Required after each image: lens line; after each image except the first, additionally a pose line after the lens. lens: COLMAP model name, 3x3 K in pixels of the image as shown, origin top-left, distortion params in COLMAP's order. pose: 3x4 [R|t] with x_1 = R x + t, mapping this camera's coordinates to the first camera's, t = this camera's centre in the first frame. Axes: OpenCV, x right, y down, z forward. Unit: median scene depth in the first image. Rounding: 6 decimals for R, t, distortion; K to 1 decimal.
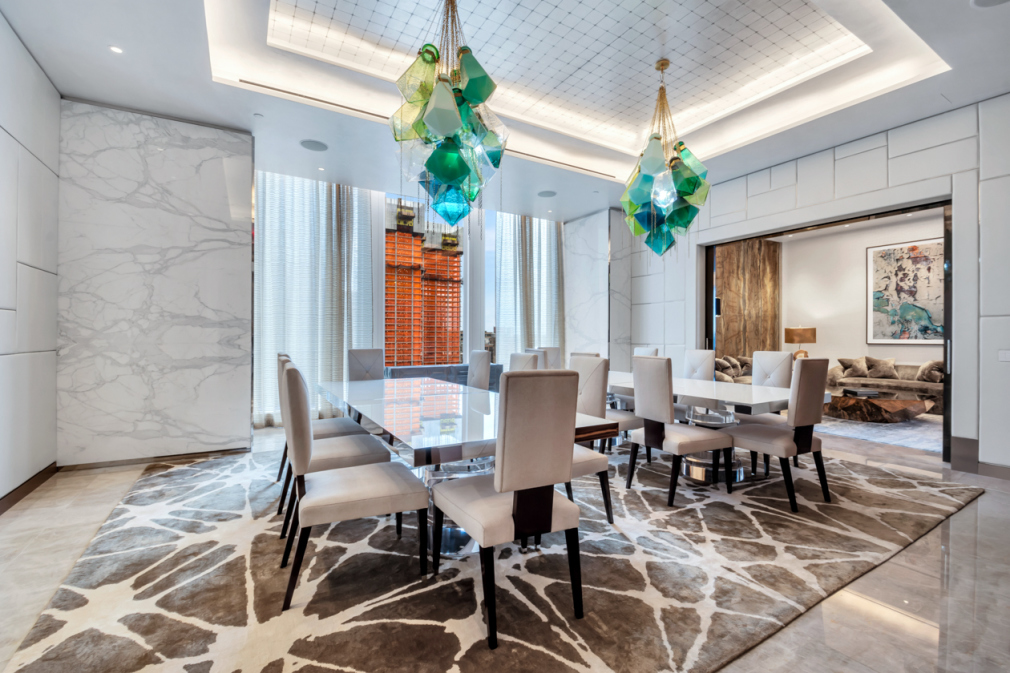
lens RADIAL K [[455.6, 0, 510.9], [0, 455.6, 336.7], [0, 0, 1]] dist [-0.023332, -0.000502]
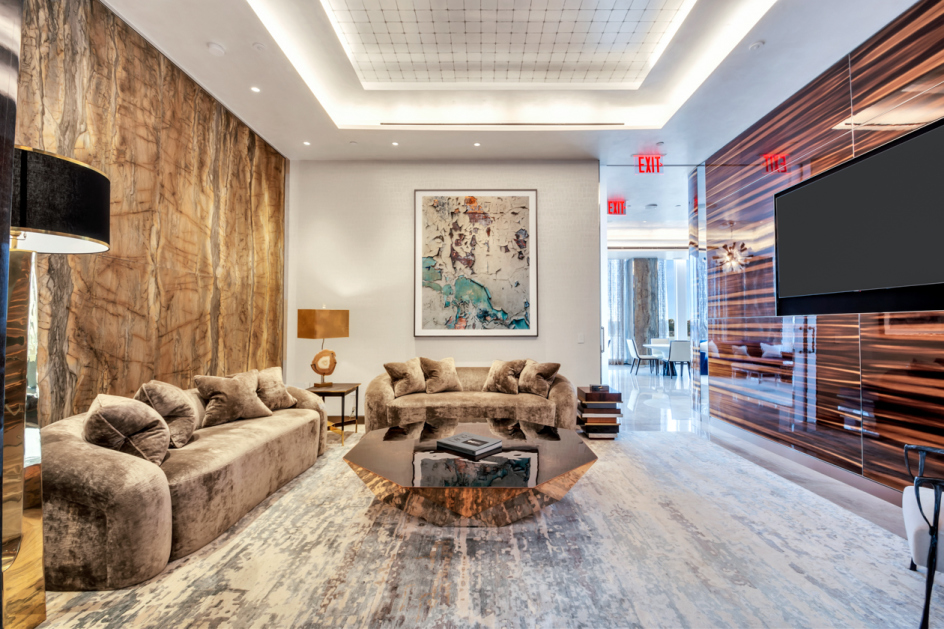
lens RADIAL K [[425.8, 0, 477.5], [0, 425.8, 317.8], [0, 0, 1]] dist [-0.023332, -0.000502]
pose [[0.535221, 0.013647, 0.844602, 0.328686], [0.001365, 0.999854, -0.017020, -0.000623], [-0.844711, 0.010263, 0.535124, 0.606518]]
